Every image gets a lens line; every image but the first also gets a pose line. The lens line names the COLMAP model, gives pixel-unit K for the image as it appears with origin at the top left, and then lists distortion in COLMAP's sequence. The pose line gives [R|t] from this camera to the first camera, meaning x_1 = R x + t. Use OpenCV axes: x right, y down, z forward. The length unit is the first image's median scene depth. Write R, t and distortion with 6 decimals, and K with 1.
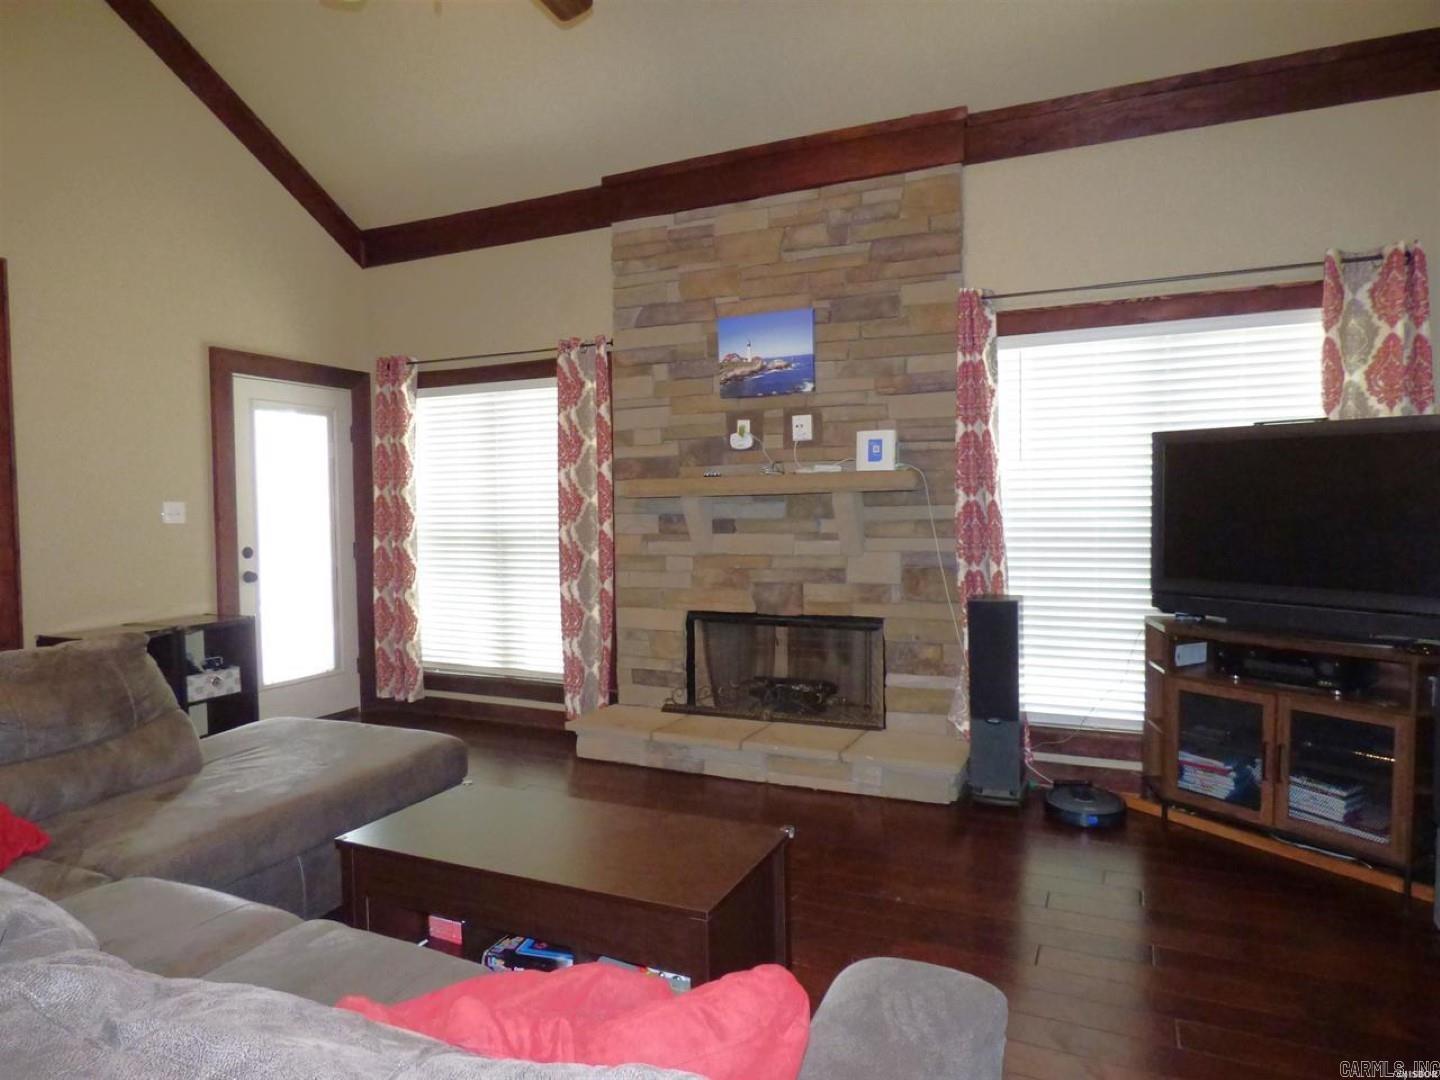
lens RADIAL K [[876.7, 0, 721.6], [0, 876.7, 538.2], [0, 0, 1]] dist [-0.004275, -0.003952]
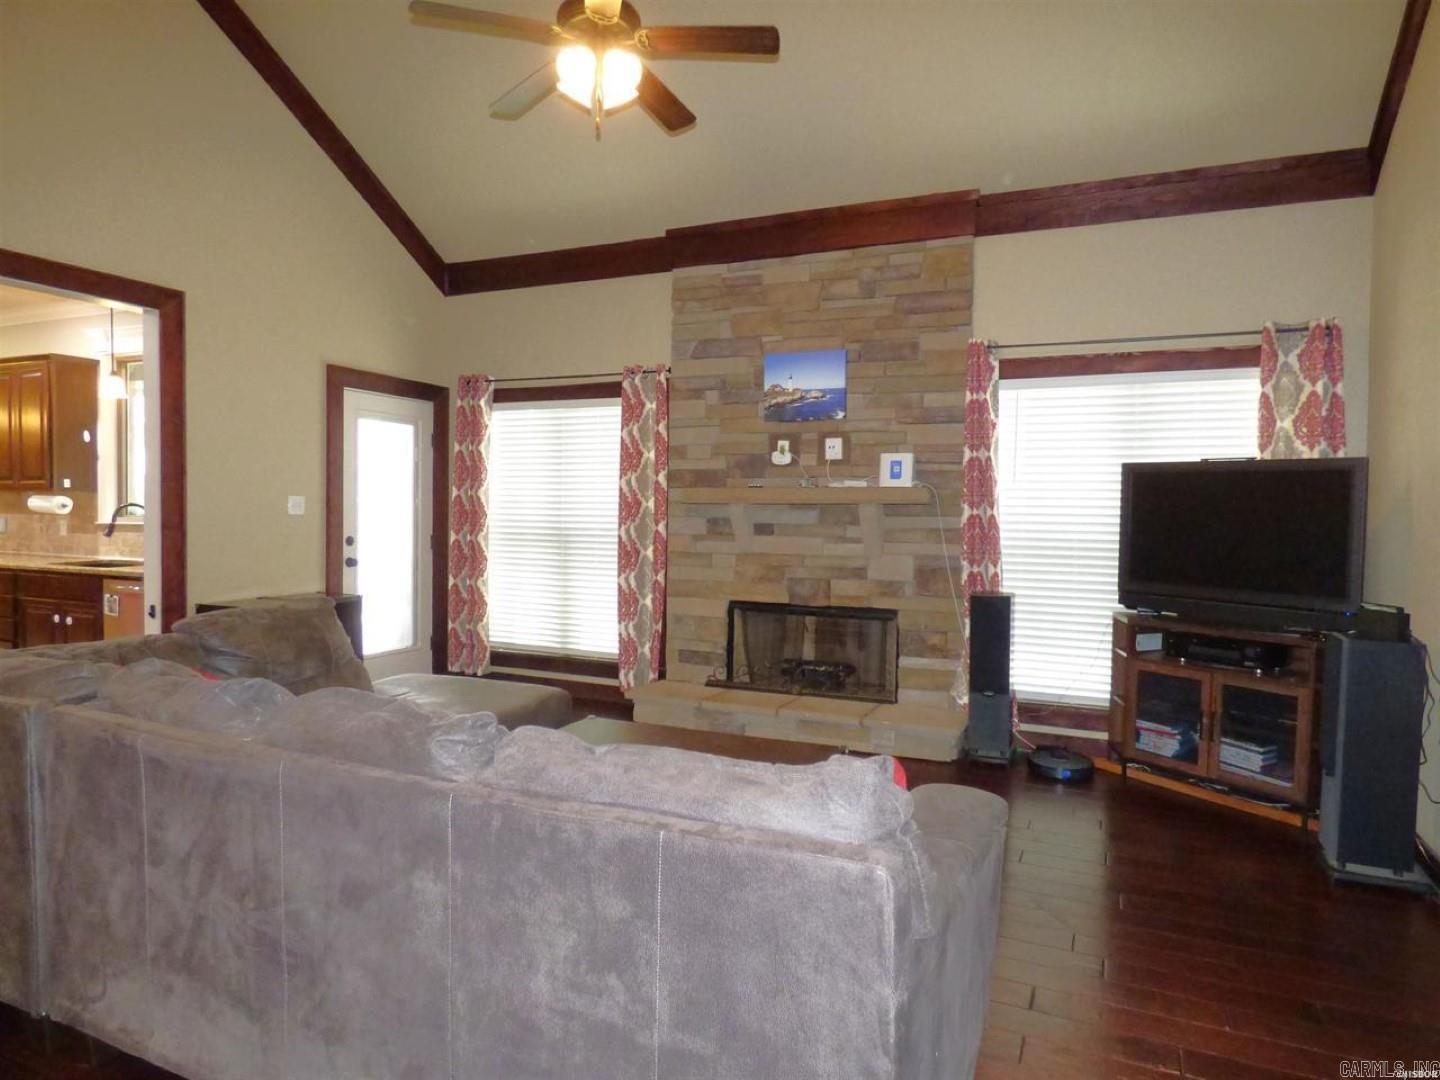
lens RADIAL K [[872.5, 0, 720.0], [0, 872.5, 540.0], [0, 0, 1]] dist [-0.009284, 0.002389]
pose [[0.999541, 0.028558, 0.010122, -0.076066], [-0.028495, 0.999574, -0.006315, 0.010457], [-0.010298, 0.006024, 0.999929, -0.197067]]
